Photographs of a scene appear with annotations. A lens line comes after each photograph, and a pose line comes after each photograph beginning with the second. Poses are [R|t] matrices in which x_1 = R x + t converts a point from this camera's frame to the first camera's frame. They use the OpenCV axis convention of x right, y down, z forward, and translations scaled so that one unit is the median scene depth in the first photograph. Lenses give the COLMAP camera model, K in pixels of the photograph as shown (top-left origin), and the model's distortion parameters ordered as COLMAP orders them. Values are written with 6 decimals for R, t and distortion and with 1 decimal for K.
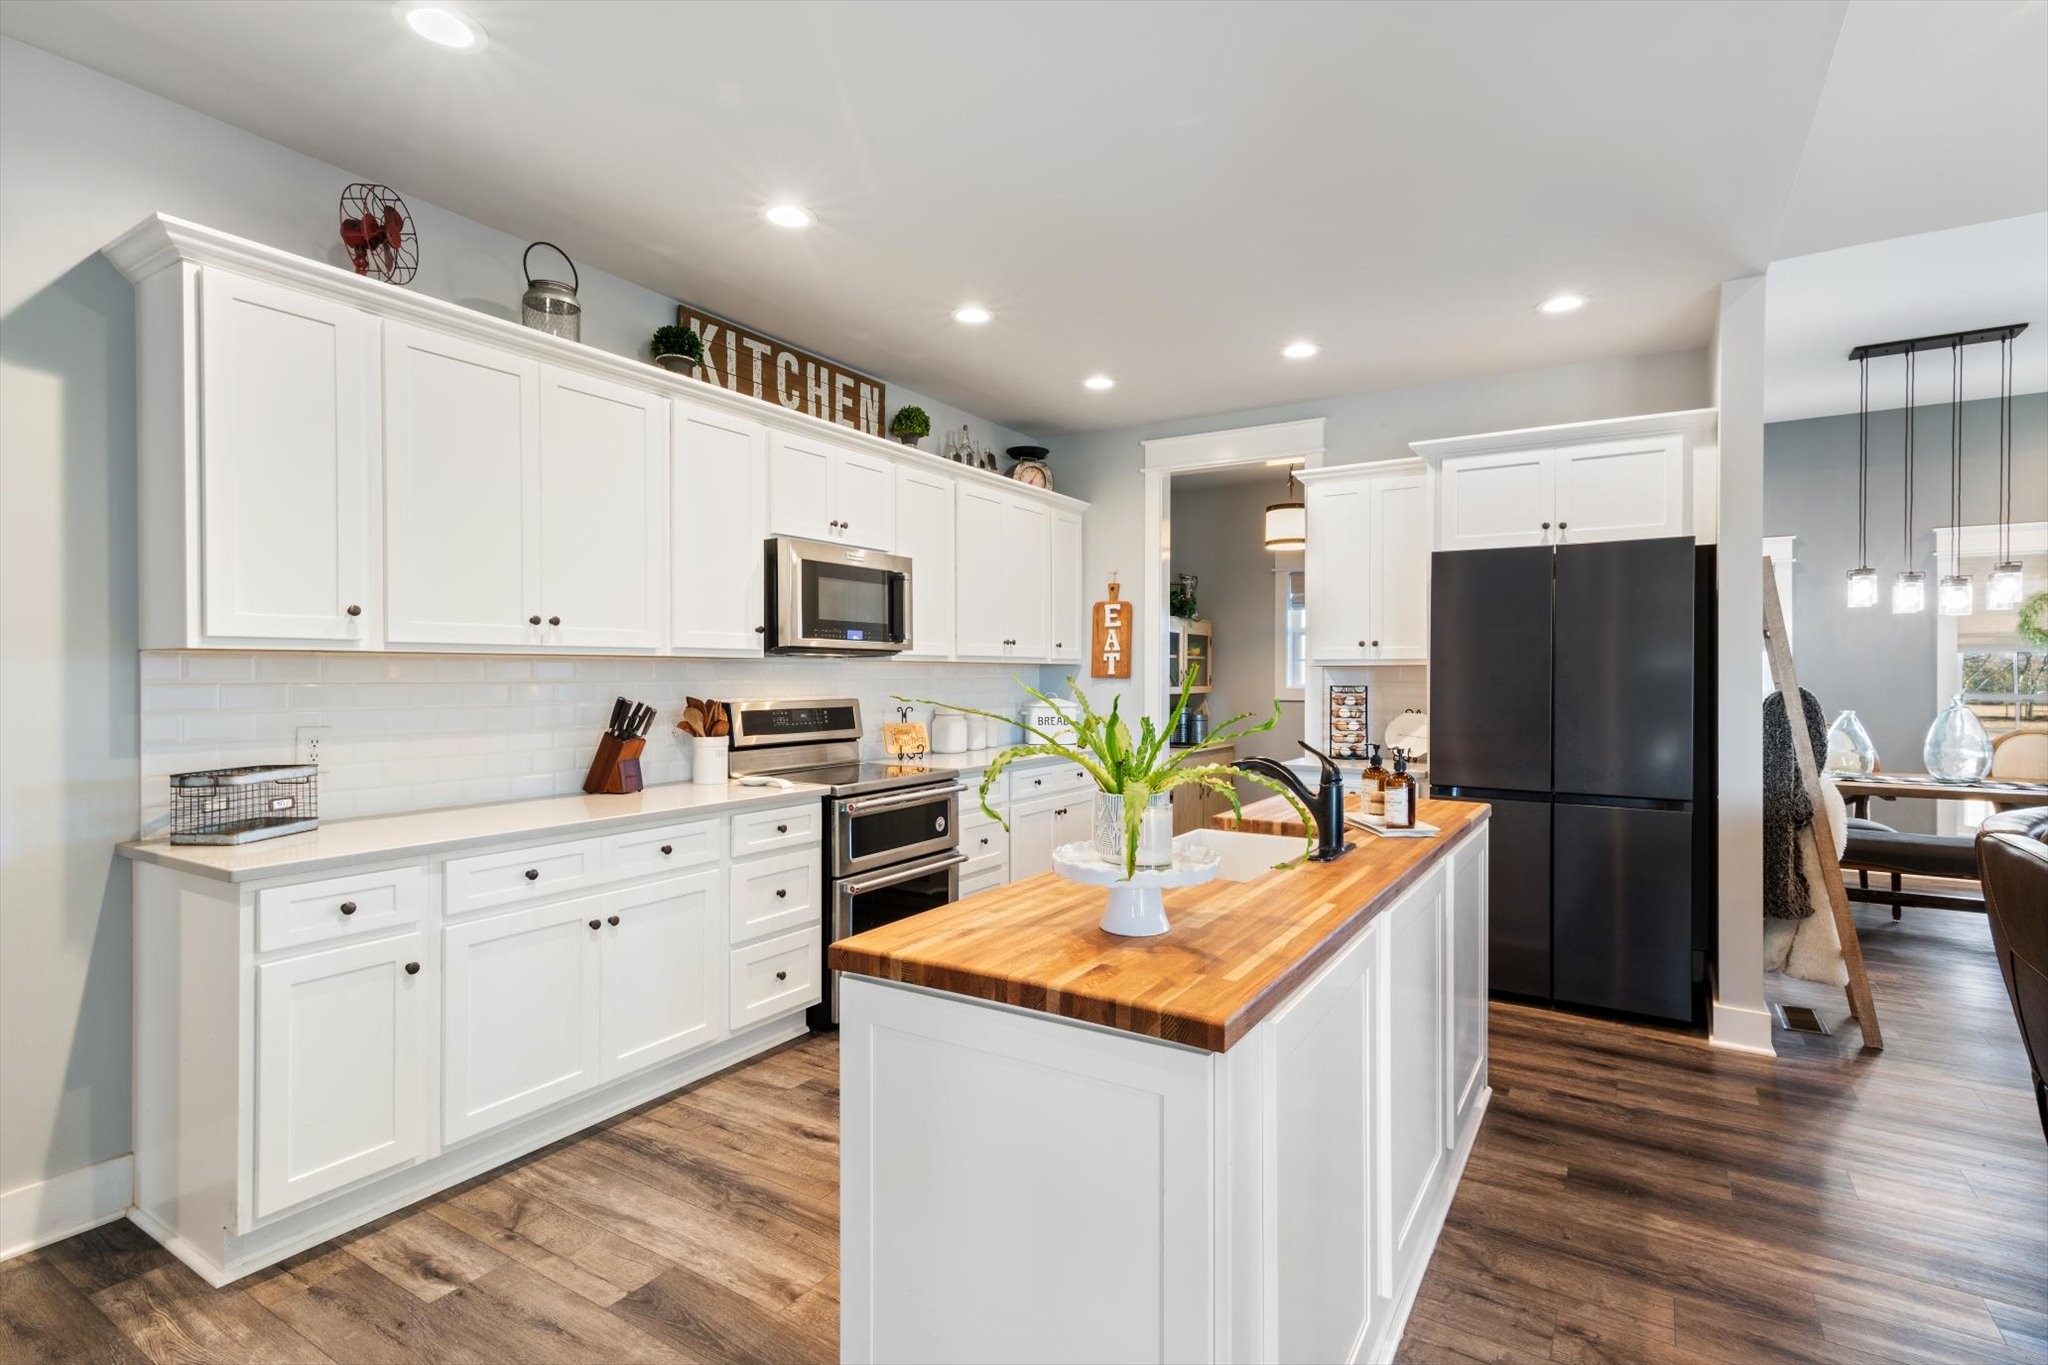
lens RADIAL K [[985.6, 0, 1026.3], [0, 985.6, 677.4], [0, 0, 1]] dist [0.015982, 0.000723]
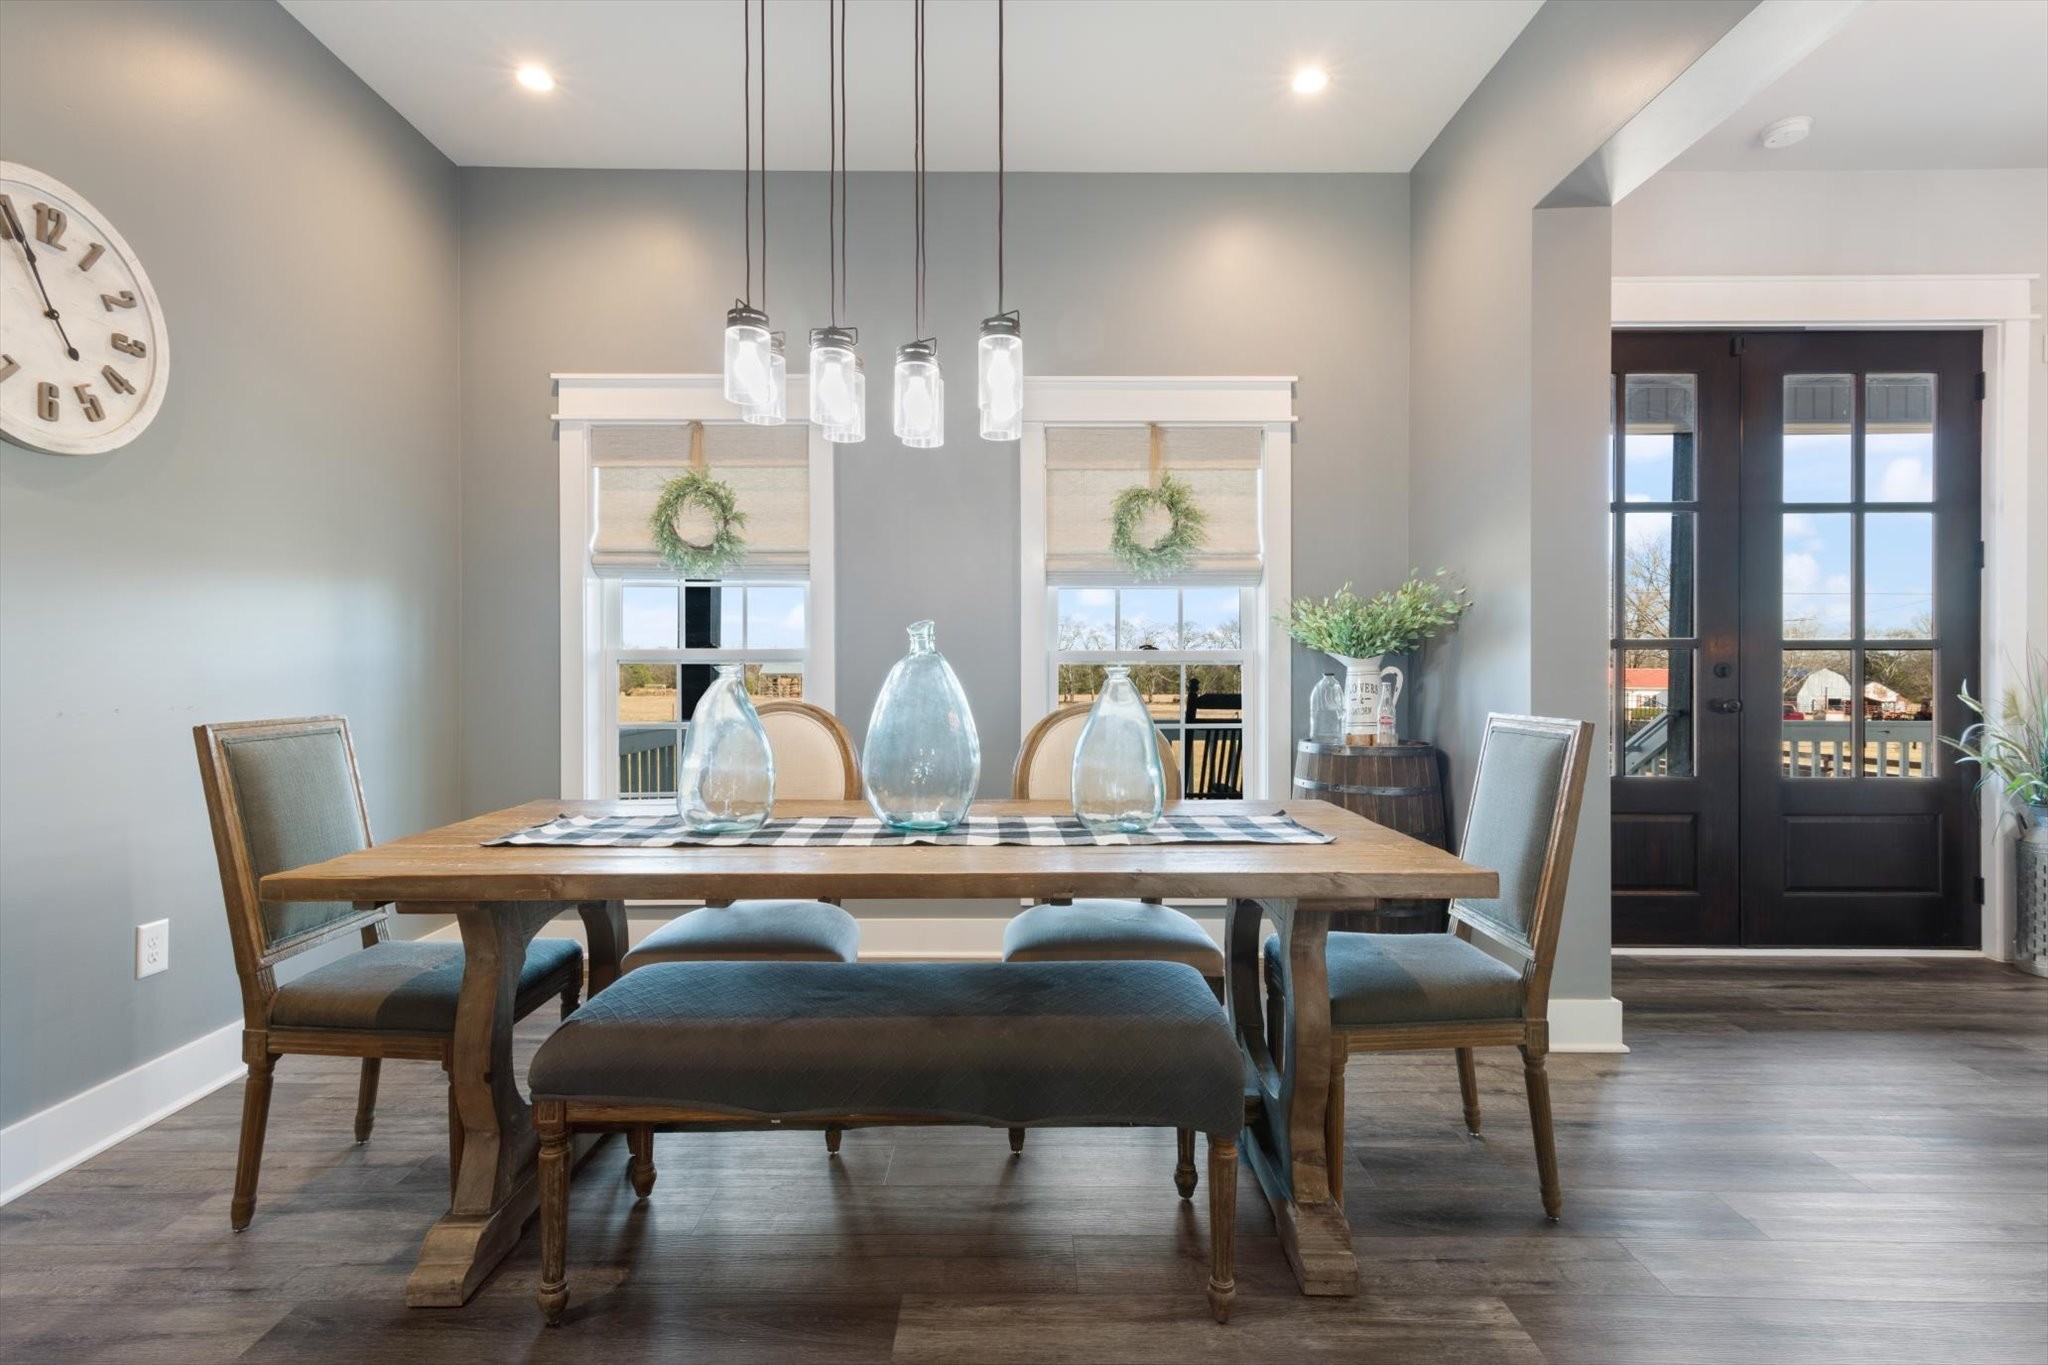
lens RADIAL K [[989.3, 0, 1029.0], [0, 989.3, 679.2], [0, 0, 1]] dist [0.014920, -0.000090]
pose [[0.841234, -0.005272, 0.540646, 0.983987], [0.003214, 0.999984, 0.004750, 0.051158], [-0.540662, -0.002259, 0.841237, 0.819198]]
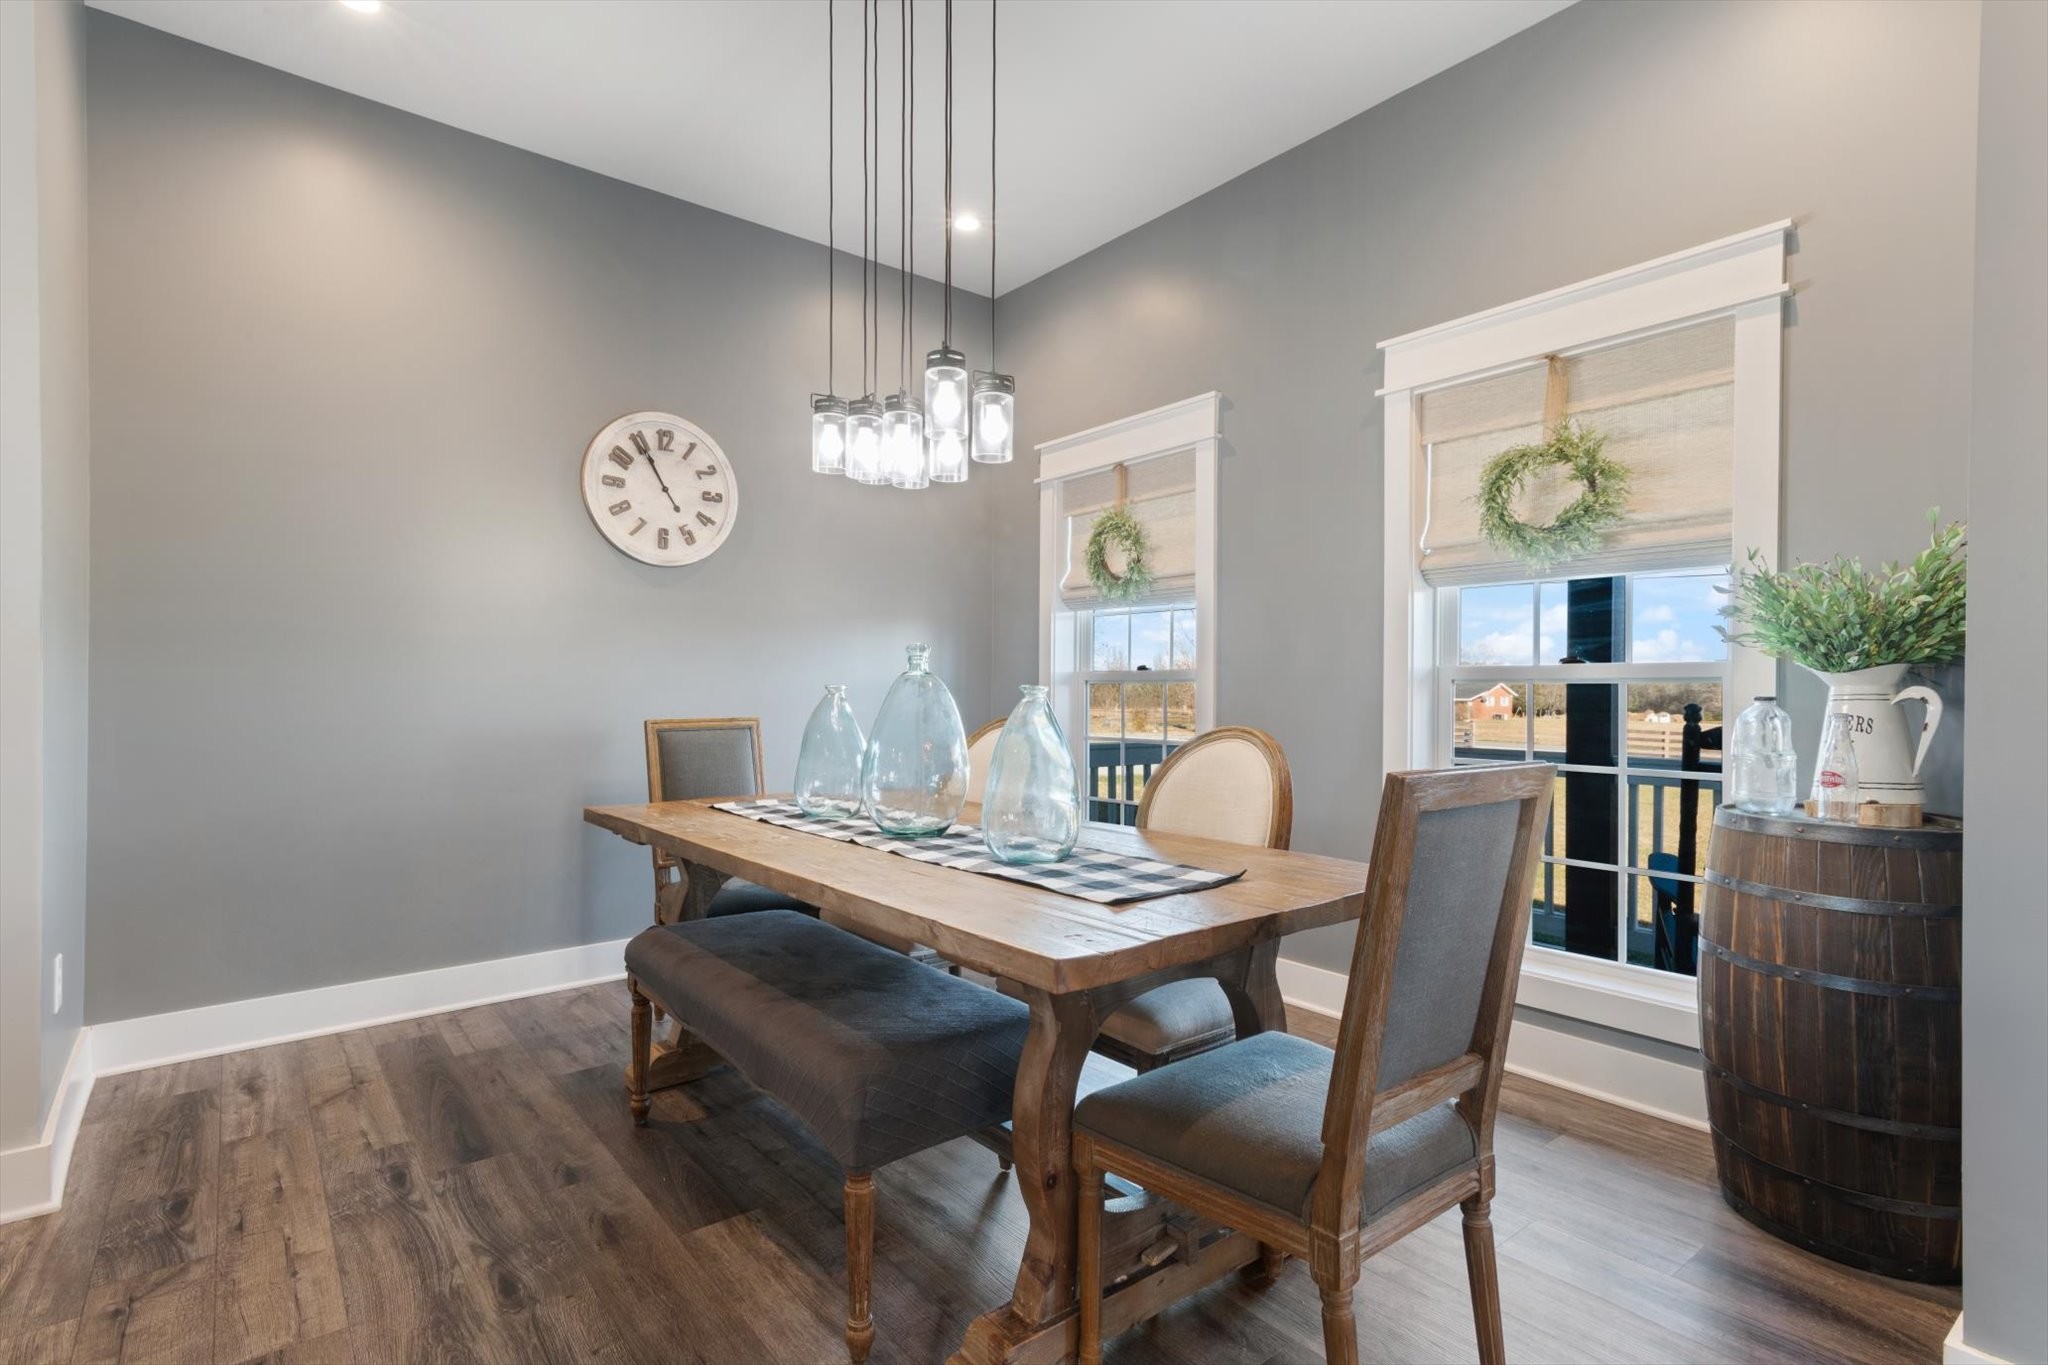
lens RADIAL K [[984.0, 0, 1030.0], [0, 984.0, 692.3], [0, 0, 1]] dist [0.013400, -0.000011]
pose [[0.945510, 0.003631, -0.325573, 1.502500], [-0.004010, 0.999992, -0.000495, 0.050469], [0.325568, 0.001773, 0.945517, 0.772353]]
